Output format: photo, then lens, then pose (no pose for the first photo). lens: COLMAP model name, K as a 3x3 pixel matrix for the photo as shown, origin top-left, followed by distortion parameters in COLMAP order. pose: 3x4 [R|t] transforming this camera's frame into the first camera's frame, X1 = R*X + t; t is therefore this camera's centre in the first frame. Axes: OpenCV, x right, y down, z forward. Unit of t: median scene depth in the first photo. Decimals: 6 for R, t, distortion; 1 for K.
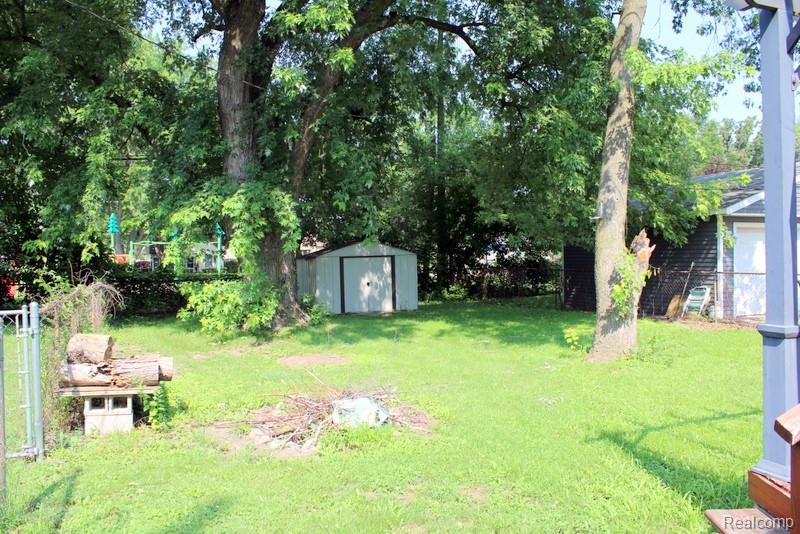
lens RADIAL K [[699.6, 0, 400.0], [0, 699.6, 267.0], [0, 0, 1]] dist [-0.171619, 0.166986]
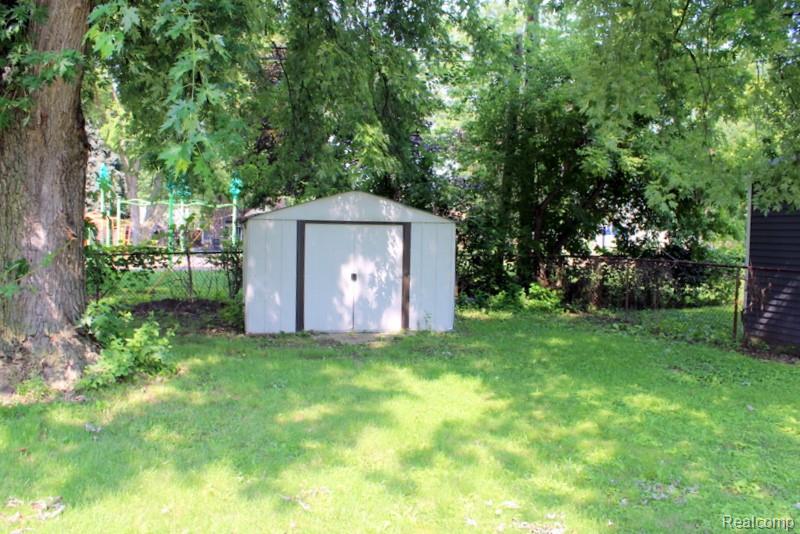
lens RADIAL K [[699.6, 0, 400.0], [0, 699.6, 267.0], [0, 0, 1]] dist [-0.171619, 0.166986]
pose [[0.985388, 0.051355, -0.162401, 0.065614], [-0.046521, 0.998358, 0.033430, -0.001262], [0.163851, -0.025386, 0.986158, 0.480343]]
